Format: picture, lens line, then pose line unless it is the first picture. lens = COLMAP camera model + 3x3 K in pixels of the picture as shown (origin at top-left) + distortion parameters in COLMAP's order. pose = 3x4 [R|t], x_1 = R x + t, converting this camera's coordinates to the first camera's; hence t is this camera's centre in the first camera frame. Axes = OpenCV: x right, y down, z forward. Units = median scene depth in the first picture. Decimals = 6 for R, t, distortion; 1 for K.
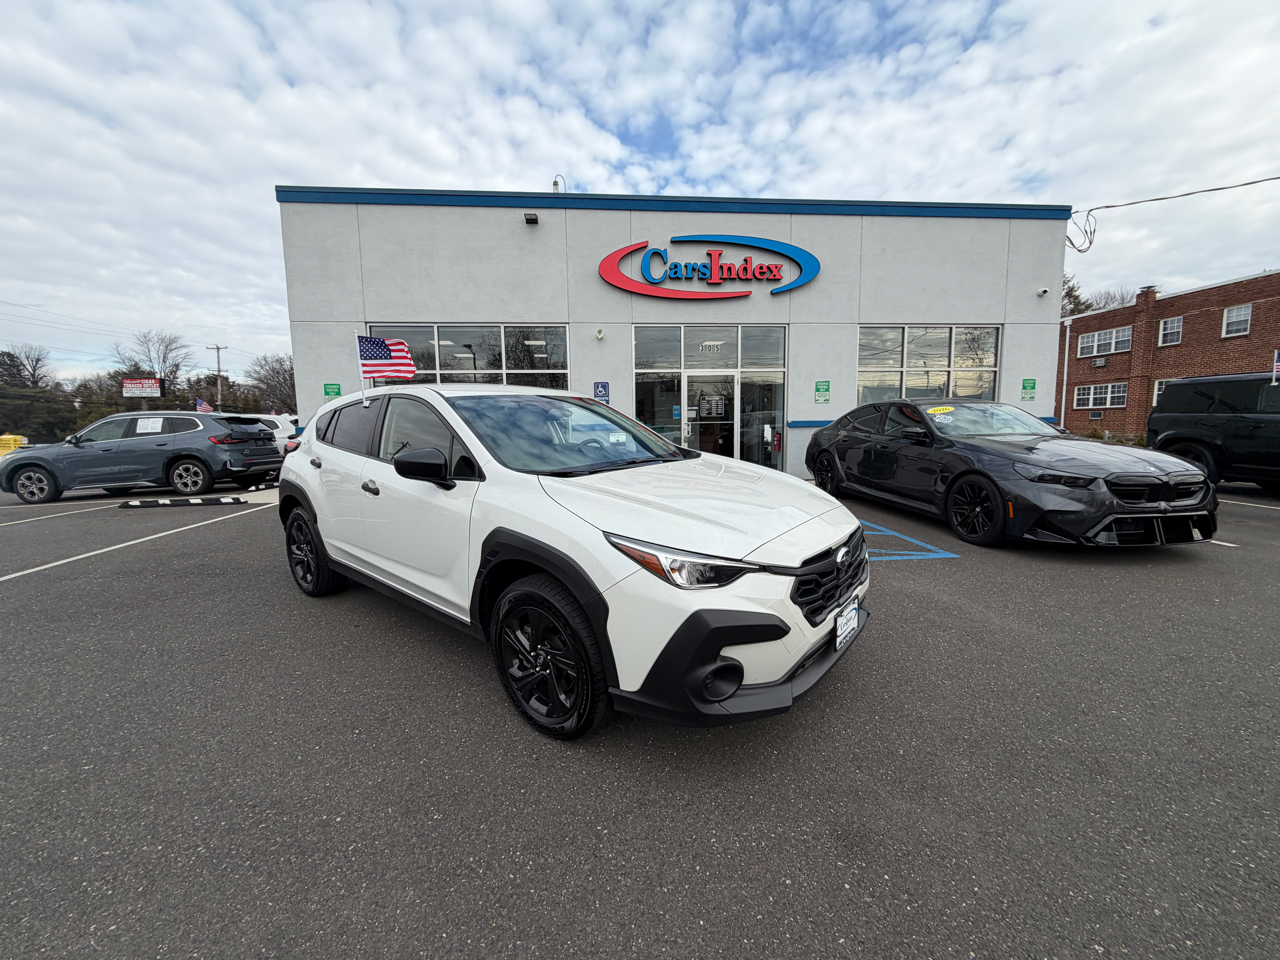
lens RADIAL K [[503.2, 0, 634.3], [0, 503.2, 480.8], [0, 0, 1]] dist [-0.001782, 0.000036]
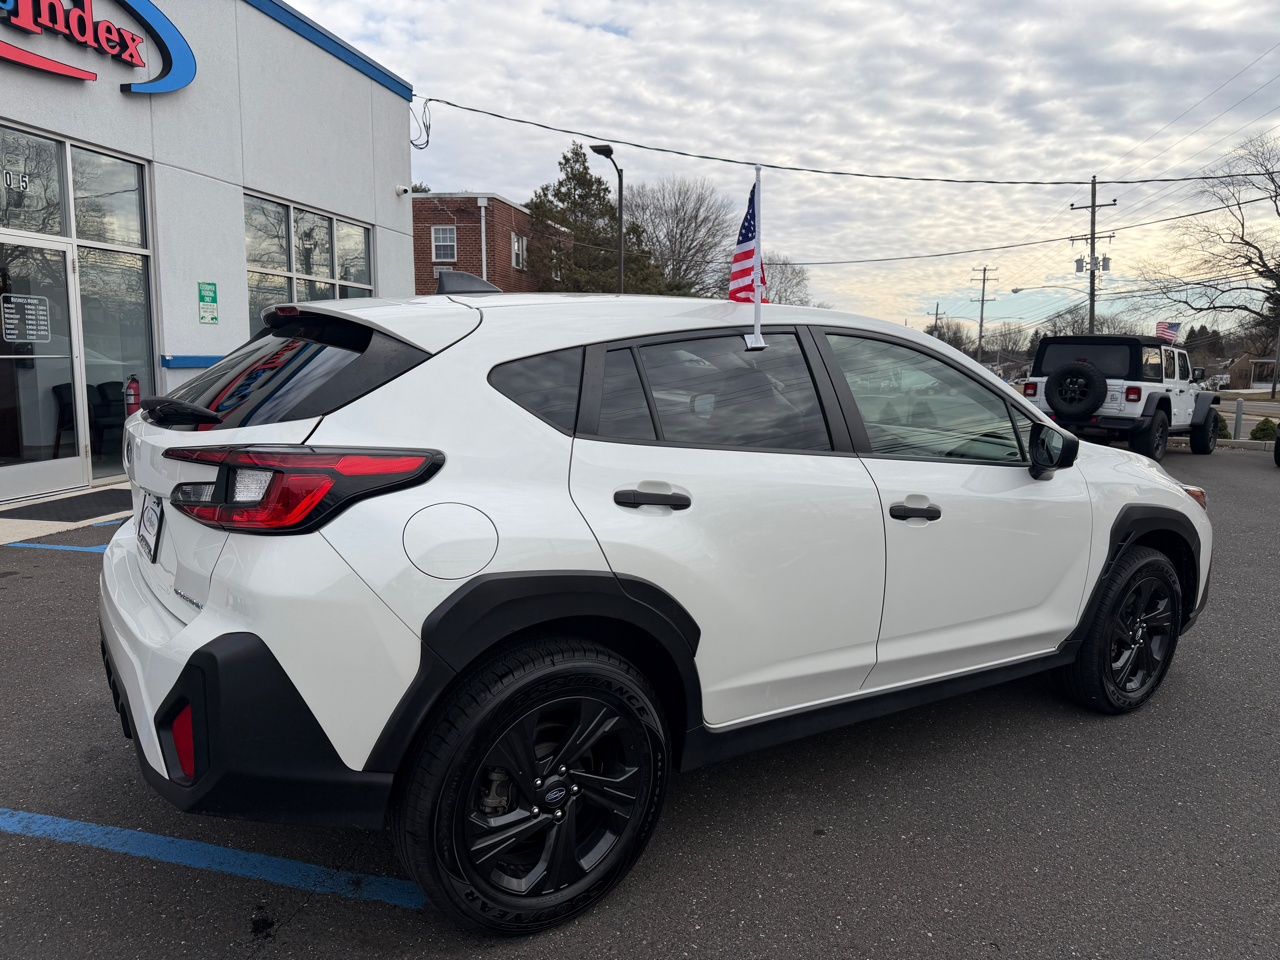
lens RADIAL K [[891.9, 0, 640.0], [0, 891.9, 480.0], [0, 0, 1]] dist [0.002406, 0.000324]
pose [[0.267737, -0.121018, 0.955862, -0.488023], [0.083585, 0.991258, 0.102088, -0.050743], [-0.959860, 0.052563, 0.275512, 0.327468]]
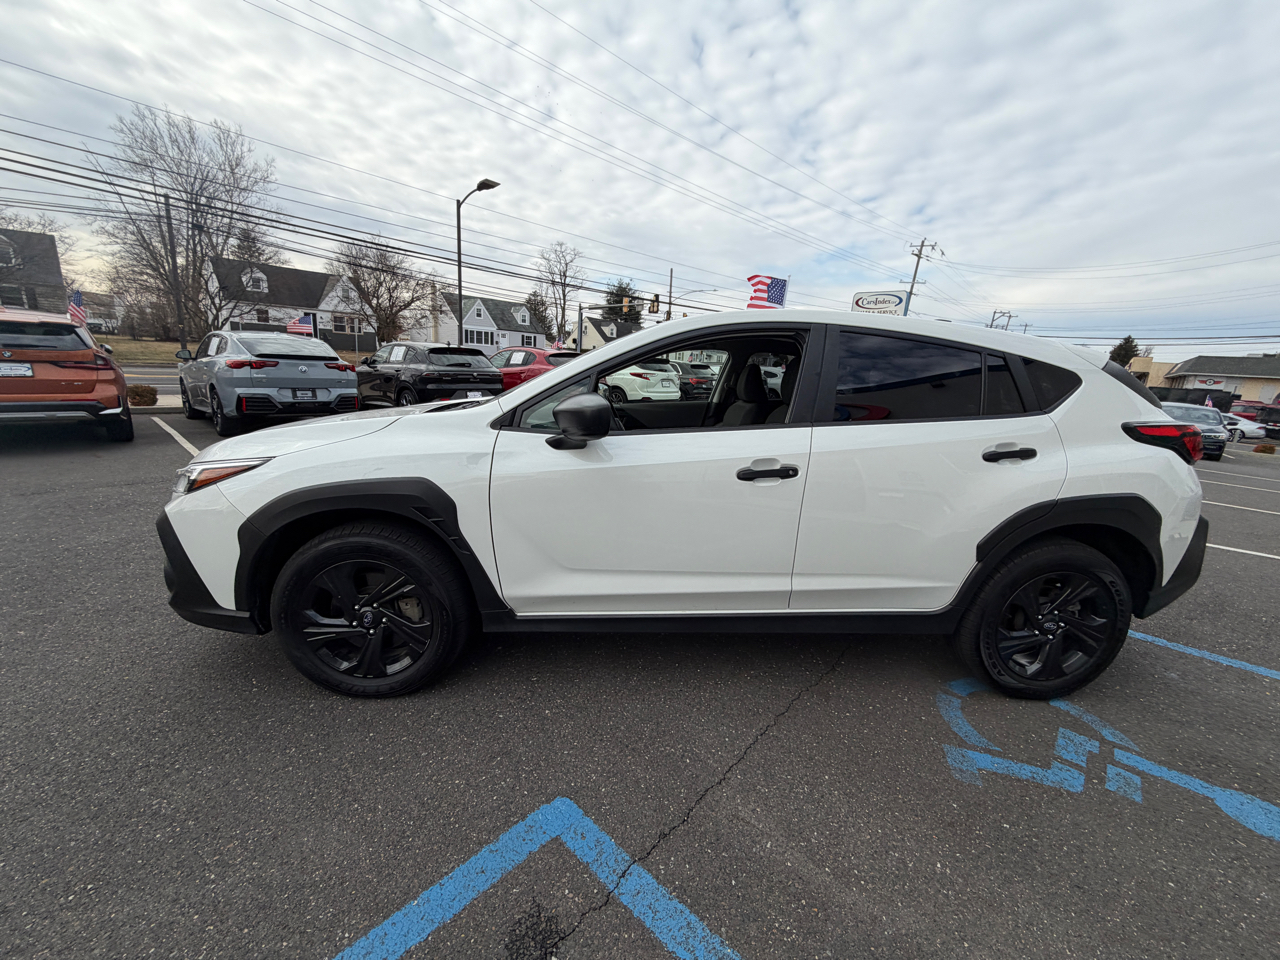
lens RADIAL K [[507.4, 0, 634.6], [0, 507.4, 487.1], [0, 0, 1]] dist [-0.000104, -0.000164]
pose [[-0.738318, 0.130401, -0.661727, 0.124976], [-0.126650, 0.936872, 0.325931, -0.070457], [0.662455, 0.324449, -0.675194, 0.571851]]
